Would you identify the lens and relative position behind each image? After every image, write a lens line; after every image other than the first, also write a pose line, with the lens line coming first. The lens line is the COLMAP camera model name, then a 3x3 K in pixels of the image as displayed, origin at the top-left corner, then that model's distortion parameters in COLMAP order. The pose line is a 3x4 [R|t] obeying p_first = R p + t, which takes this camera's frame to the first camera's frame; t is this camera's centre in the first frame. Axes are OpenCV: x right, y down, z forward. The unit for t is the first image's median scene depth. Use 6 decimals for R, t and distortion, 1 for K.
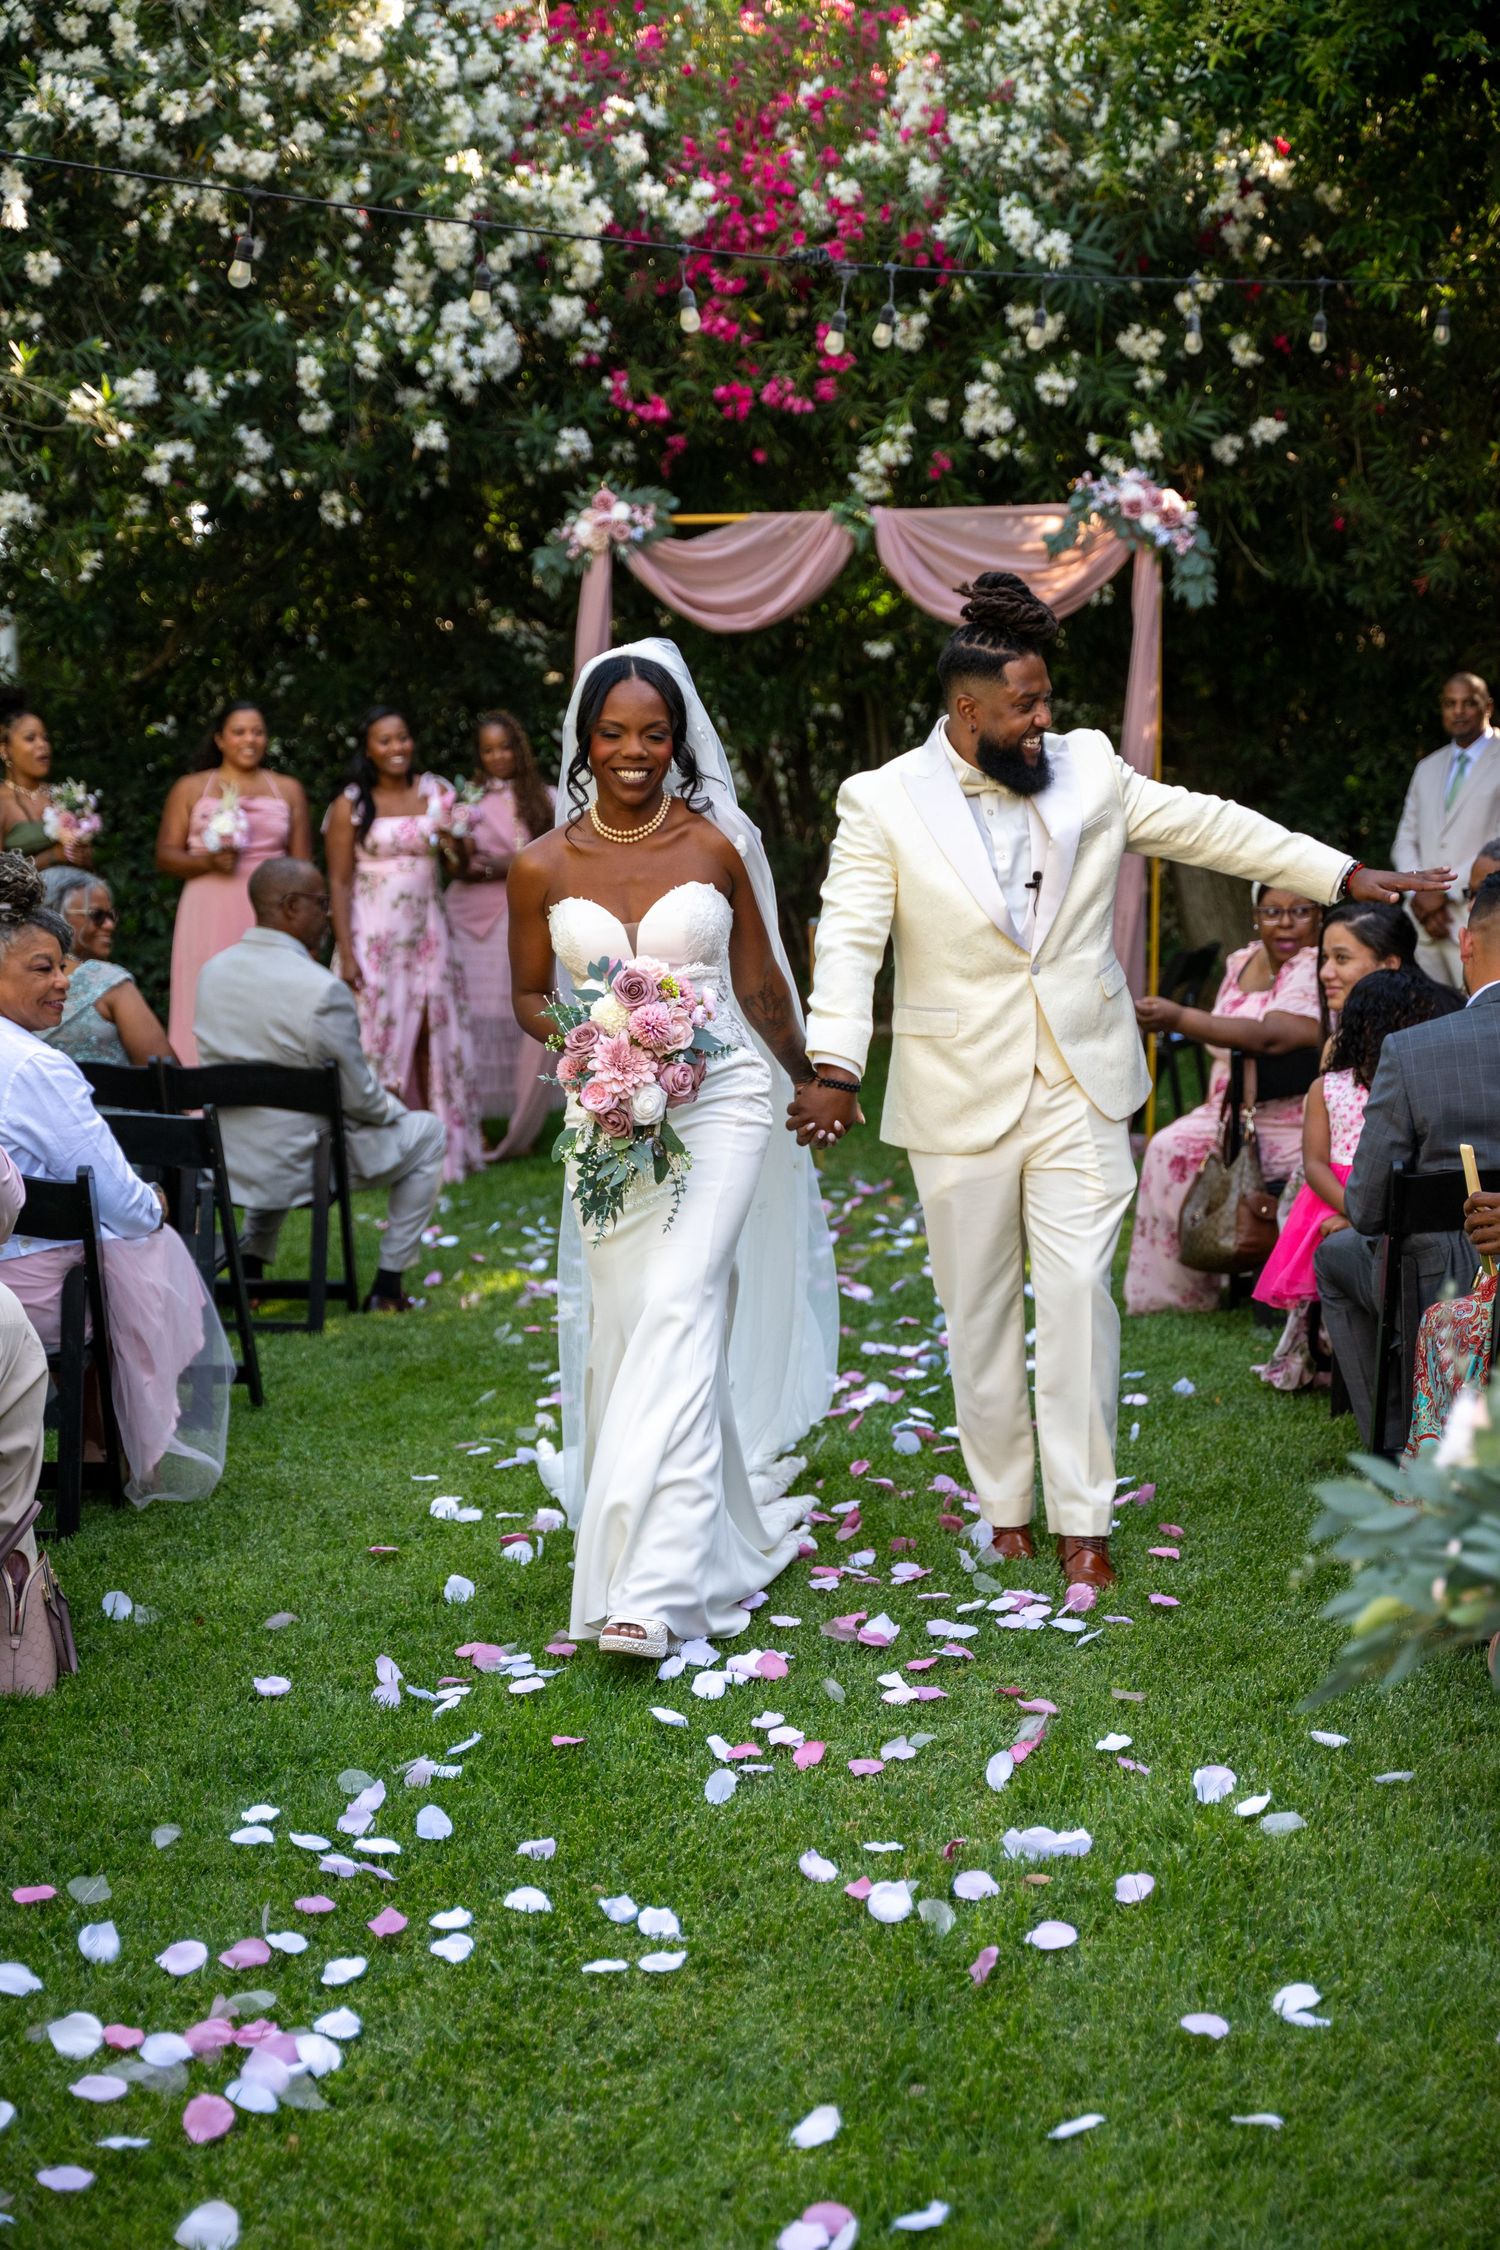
lens RADIAL K [[3402.9, 0, 750.0], [0, 3402.9, 1125.0], [0, 0, 1]] dist [0.027172, 0.066922]
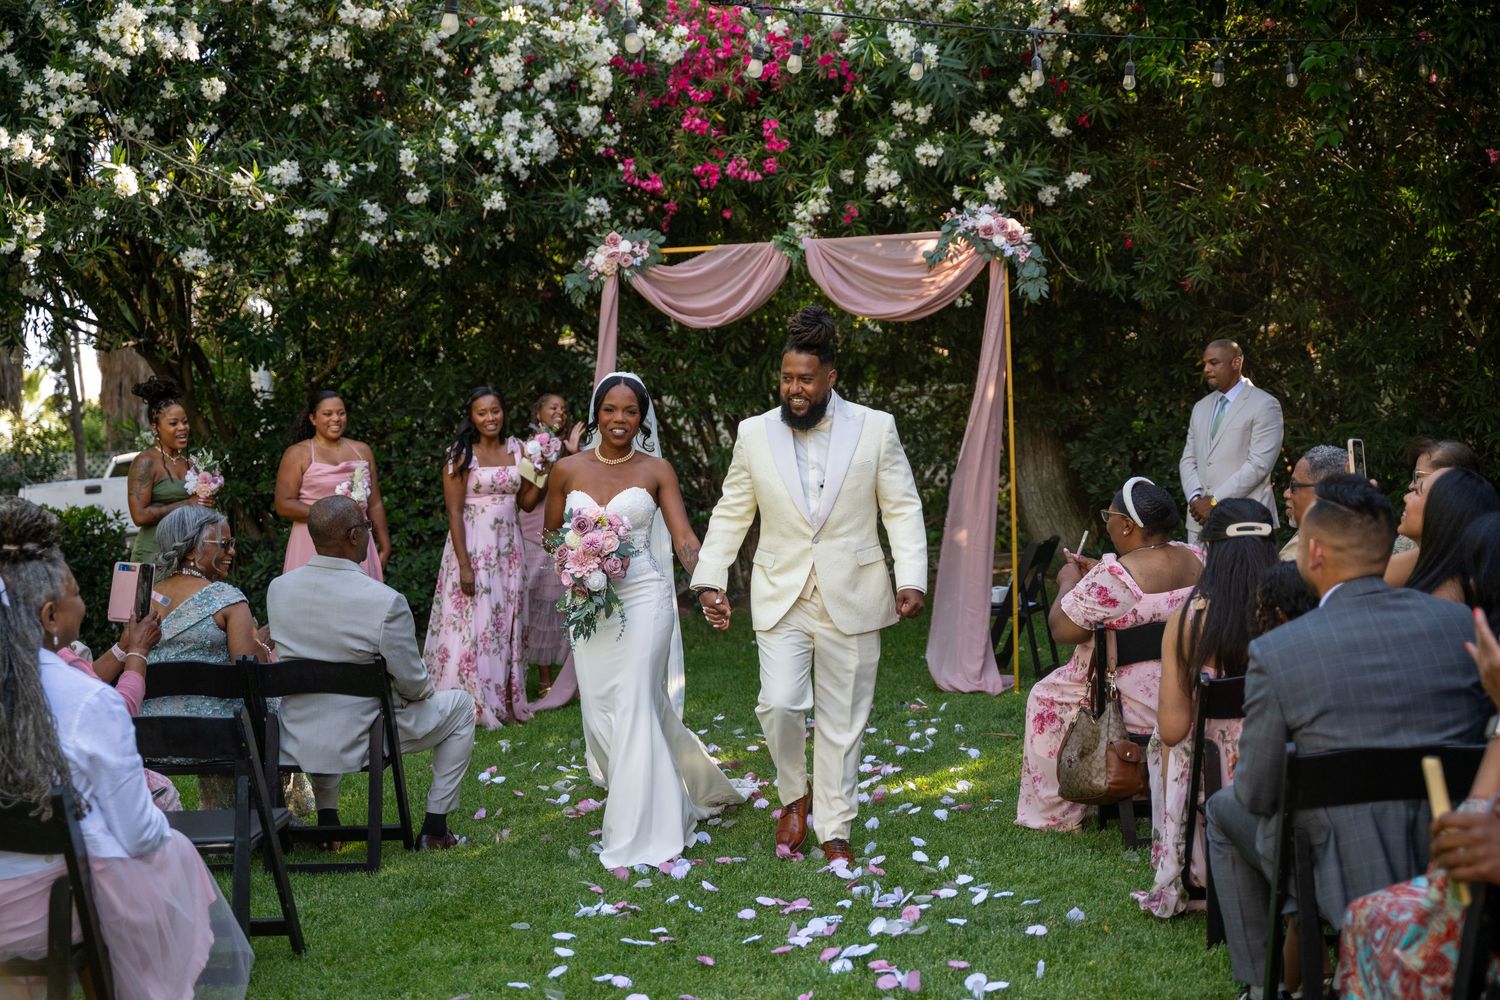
lens RADIAL K [[1694.0, 0, 750.0], [0, 1694.0, 500.0], [0, 0, 1]] dist [-0.017771, -0.030874]
pose [[0.999451, -0.030570, -0.012737, 0.019048], [0.029535, 0.996765, -0.074751, -0.020130], [0.014981, 0.074334, 0.997121, 0.297649]]
